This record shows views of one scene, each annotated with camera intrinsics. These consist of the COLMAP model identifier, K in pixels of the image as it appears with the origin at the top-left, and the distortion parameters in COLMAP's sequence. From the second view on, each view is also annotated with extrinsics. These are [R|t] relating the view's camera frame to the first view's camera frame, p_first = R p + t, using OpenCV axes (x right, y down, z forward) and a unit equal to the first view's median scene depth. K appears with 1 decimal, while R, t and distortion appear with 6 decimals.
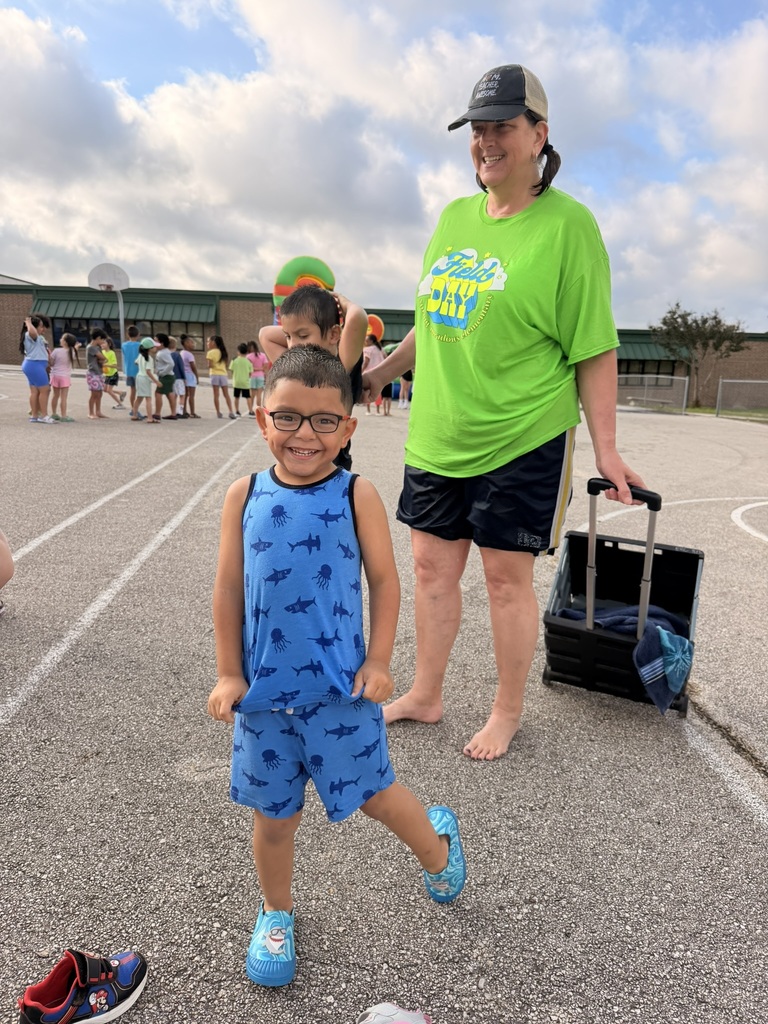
lens RADIAL K [[728.8, 0, 384.2], [0, 728.8, 512.0], [0, 0, 1]] dist [-0.000506, -0.001258]
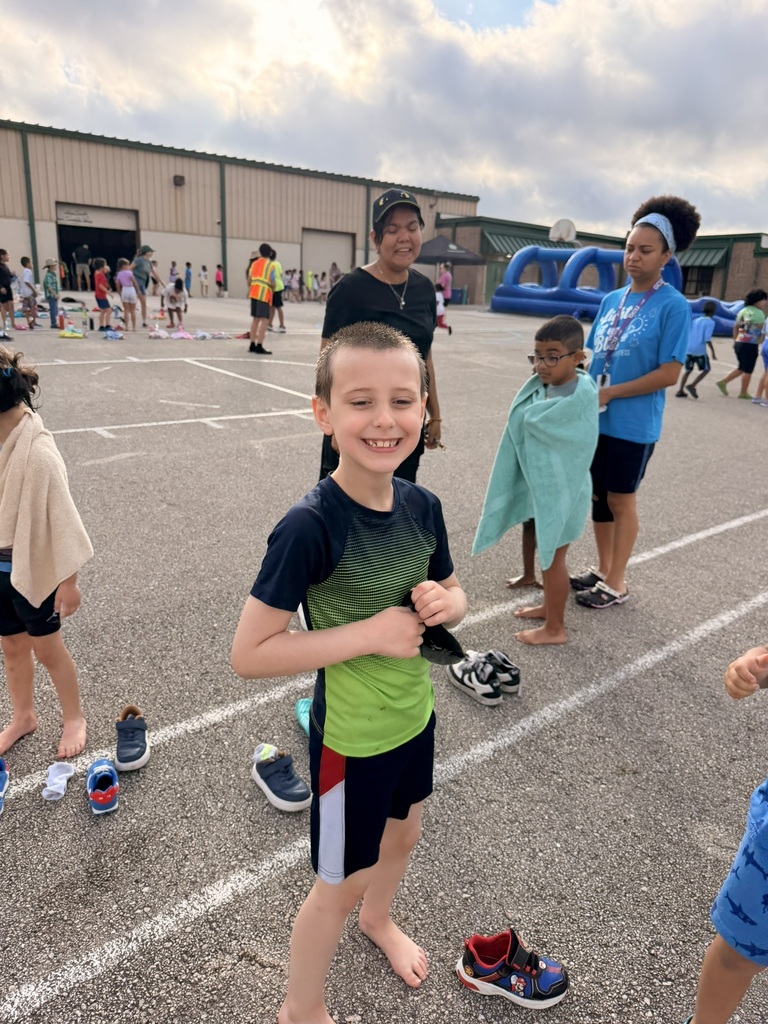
lens RADIAL K [[728.8, 0, 378.2], [0, 728.8, 516.7], [0, 0, 1]] dist [-0.000506, -0.001258]
pose [[0.580433, 0.235931, -0.779380, 0.172700], [-0.191251, 0.969833, 0.151152, -0.159012], [0.791530, 0.061323, 0.608045, 0.039869]]
